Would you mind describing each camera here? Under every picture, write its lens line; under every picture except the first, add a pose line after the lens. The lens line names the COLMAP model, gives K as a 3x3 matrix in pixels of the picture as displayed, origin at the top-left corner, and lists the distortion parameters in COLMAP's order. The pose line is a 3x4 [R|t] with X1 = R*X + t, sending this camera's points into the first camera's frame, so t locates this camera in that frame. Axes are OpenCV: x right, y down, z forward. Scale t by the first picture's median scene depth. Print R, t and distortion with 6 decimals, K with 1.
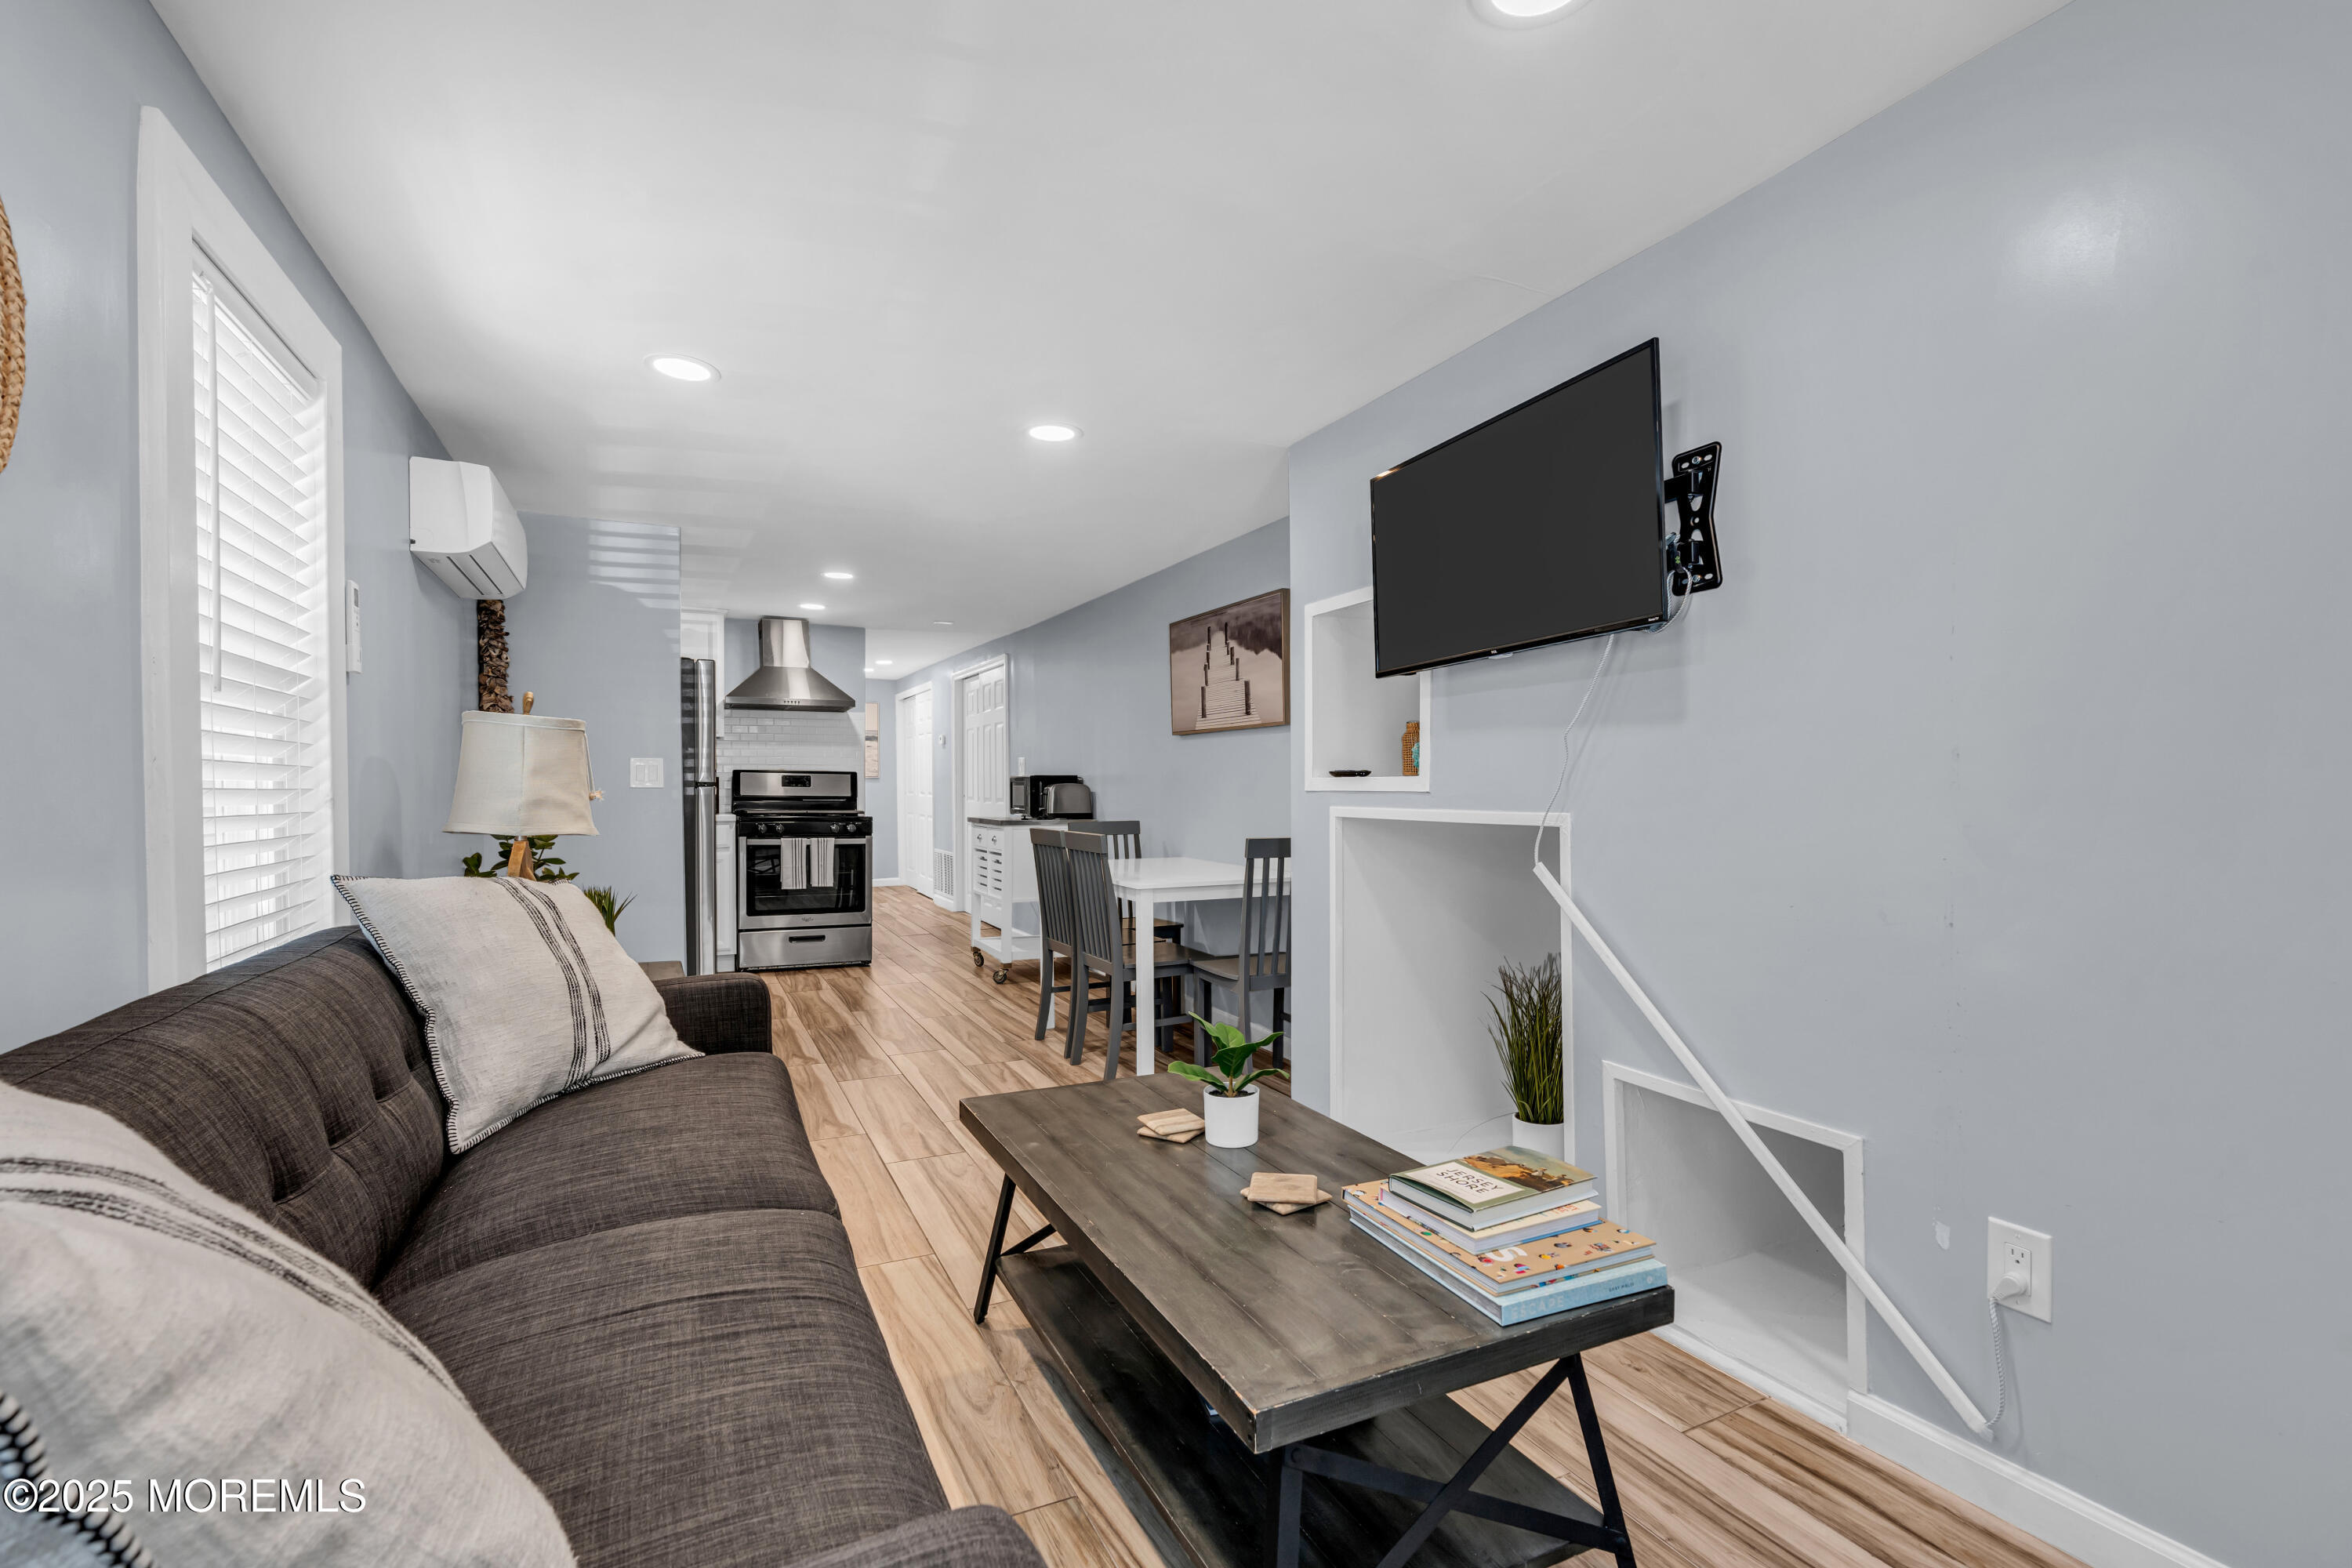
lens RADIAL K [[1053.9, 0, 1175.2], [0, 1053.9, 807.2], [0, 0, 1]] dist [-0.005061, 0.001775]
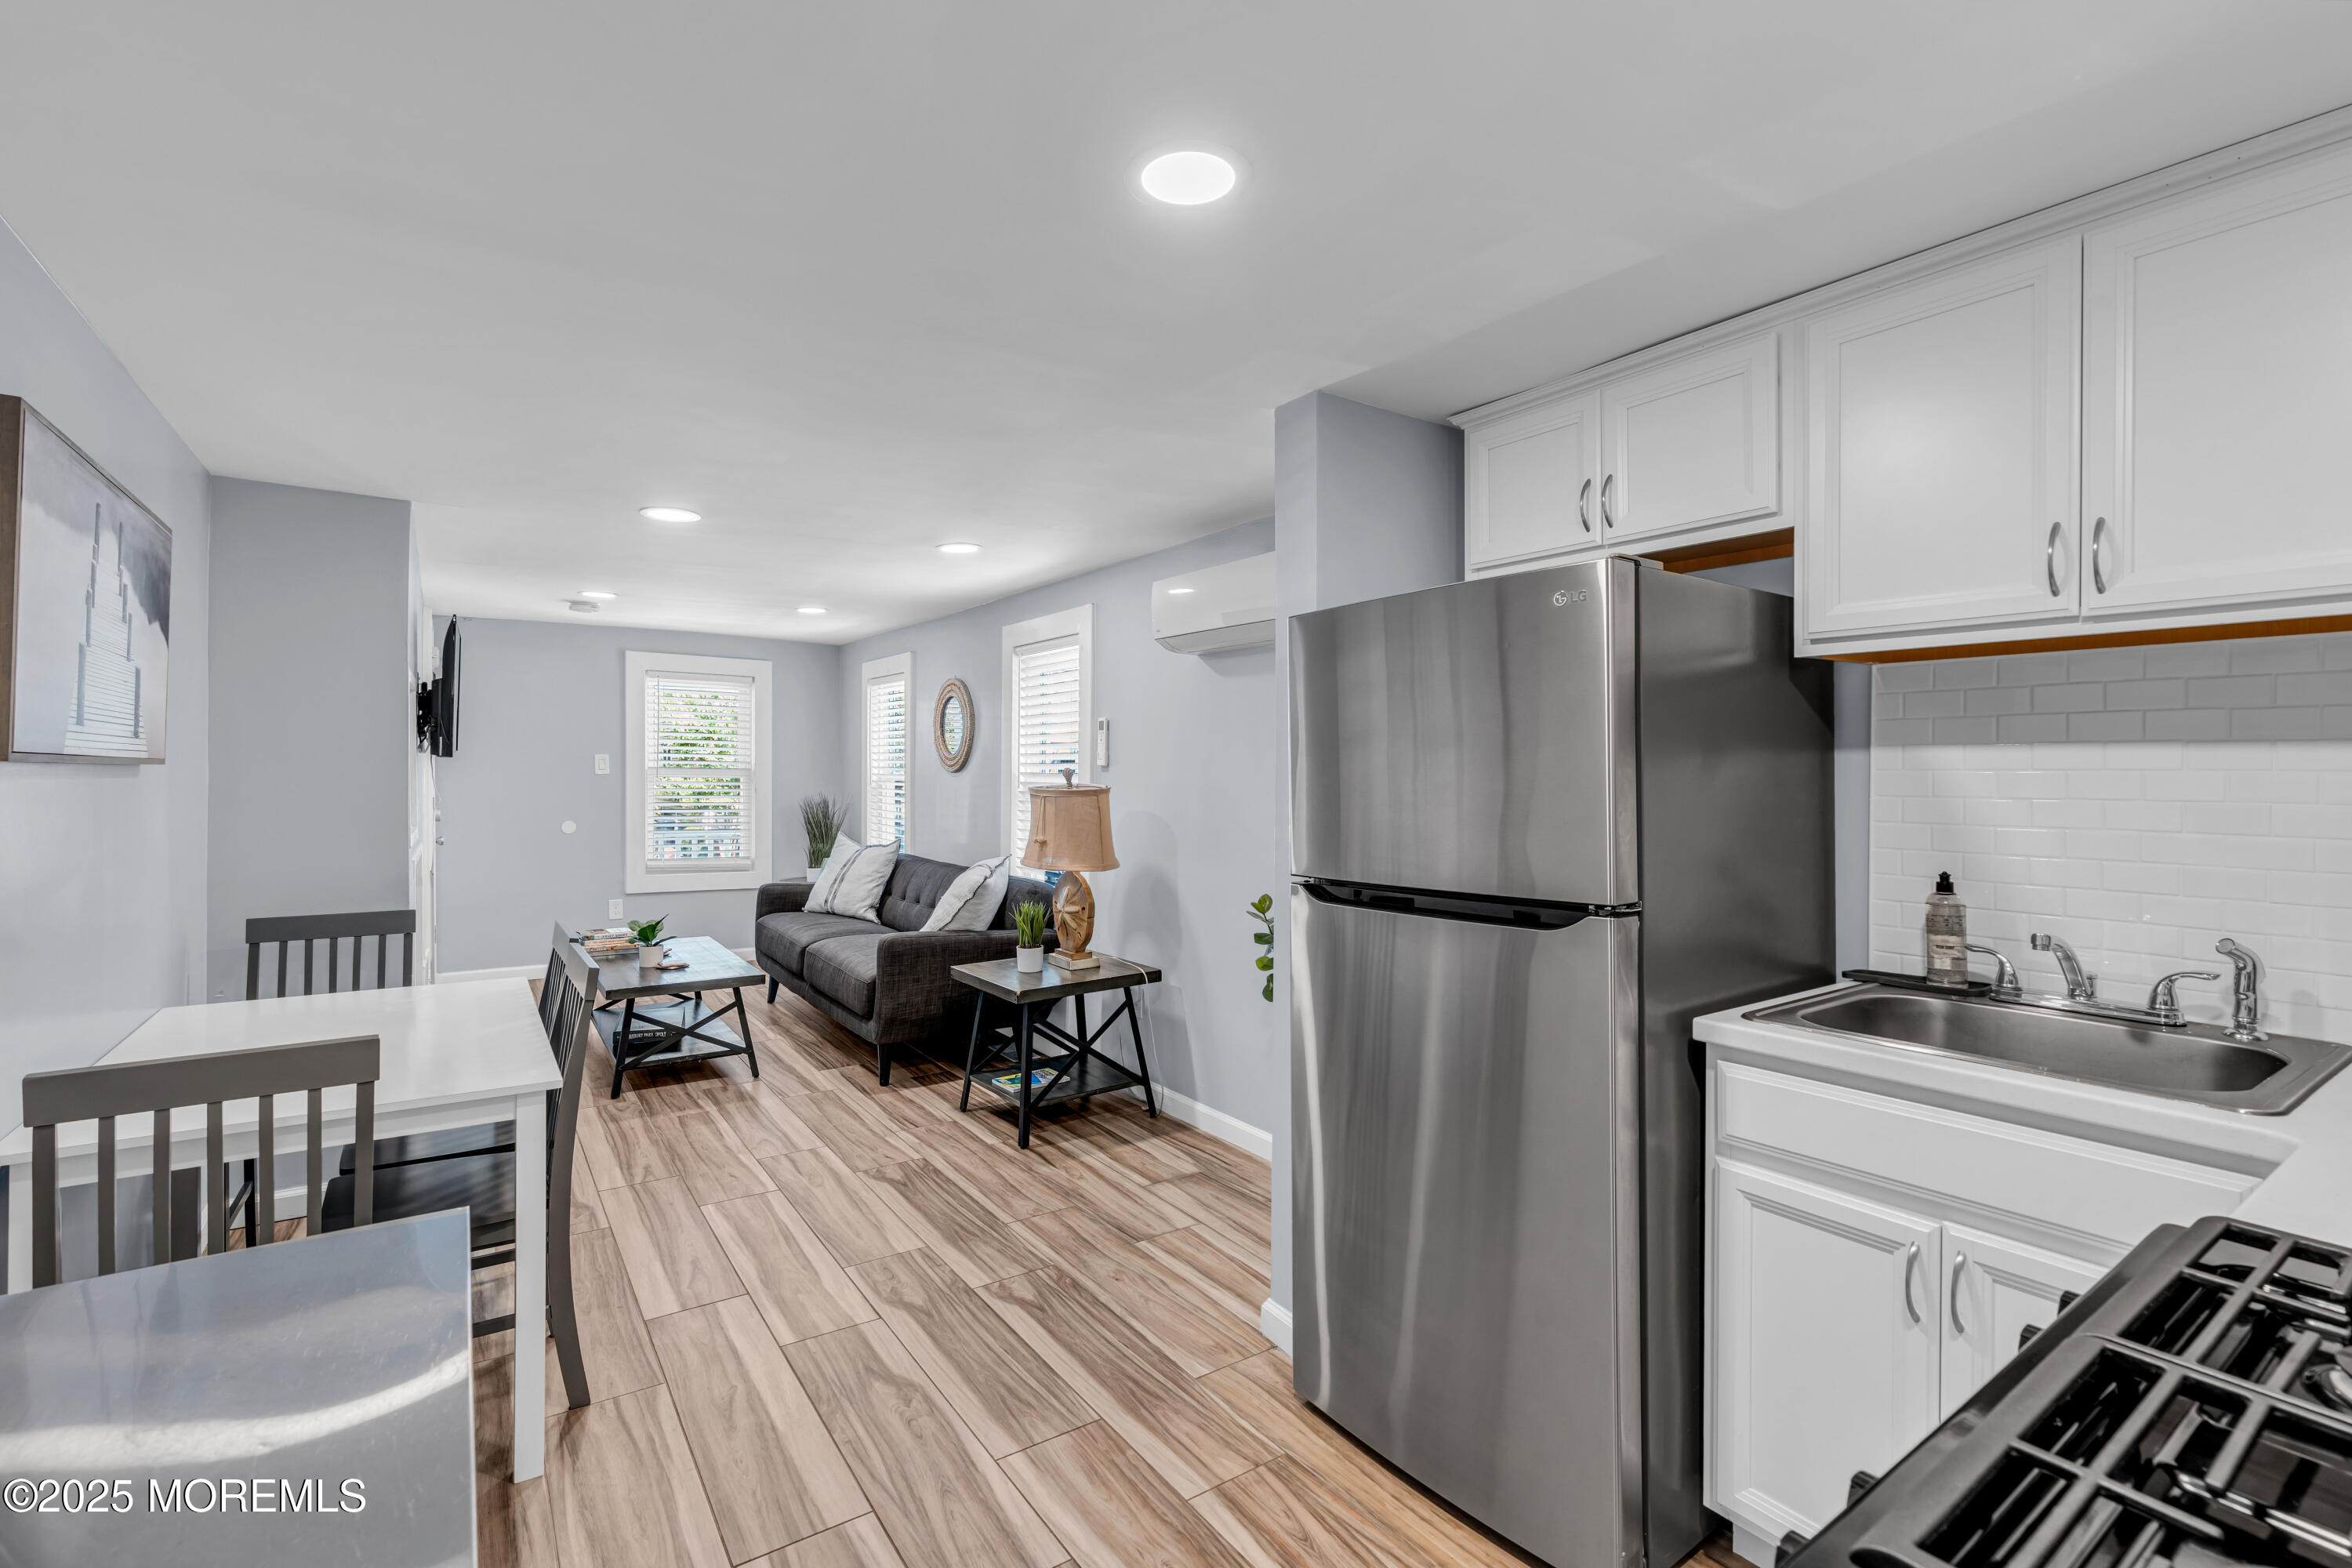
lens RADIAL K [[1053.9, 0, 1176.5], [0, 1053.9, 784.4], [0, 0, 1]] dist [-0.005061, 0.001775]
pose [[-0.987375, -0.000714, -0.158396, -0.470808], [-0.005870, 0.999468, 0.032085, -0.118599], [0.158289, 0.032610, -0.986854, 2.202733]]
